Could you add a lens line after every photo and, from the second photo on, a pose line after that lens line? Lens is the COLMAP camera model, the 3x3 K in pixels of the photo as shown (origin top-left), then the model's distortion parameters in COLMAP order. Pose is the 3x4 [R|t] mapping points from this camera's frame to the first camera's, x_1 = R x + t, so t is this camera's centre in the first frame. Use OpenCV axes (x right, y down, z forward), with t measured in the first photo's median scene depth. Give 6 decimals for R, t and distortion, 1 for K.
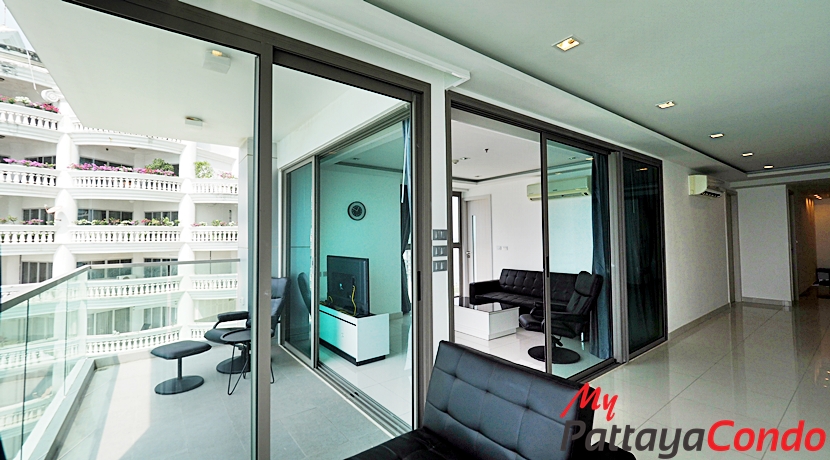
lens RADIAL K [[349.7, 0, 416.1], [0, 349.7, 226.9], [0, 0, 1]] dist [-0.010582, 0.001761]
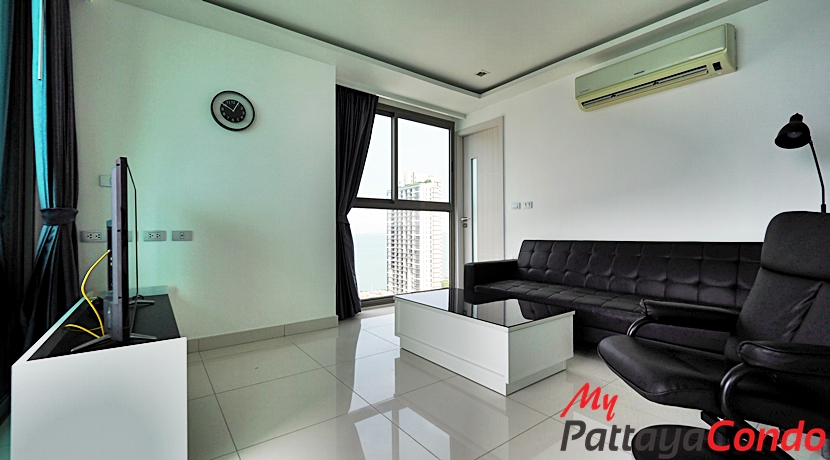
lens RADIAL K [[349.7, 0, 417.6], [0, 349.7, 232.6], [0, 0, 1]] dist [-0.010582, 0.001761]
pose [[0.999974, 0.006834, 0.002083, 0.073269], [-0.006898, 0.999437, 0.032847, 0.088401], [-0.001857, -0.032861, 0.999458, 0.426231]]
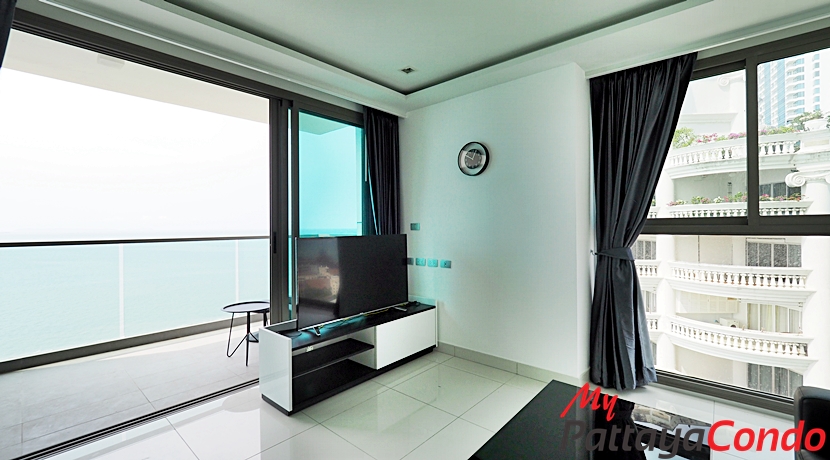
lens RADIAL K [[349.7, 0, 415.0], [0, 349.7, 225.7], [0, 0, 1]] dist [-0.010582, 0.001761]
pose [[0.196164, 0.006295, -0.980551, 0.298533], [0.037605, 0.999195, 0.013938, 0.042193], [0.979850, -0.039608, 0.195770, 0.661770]]
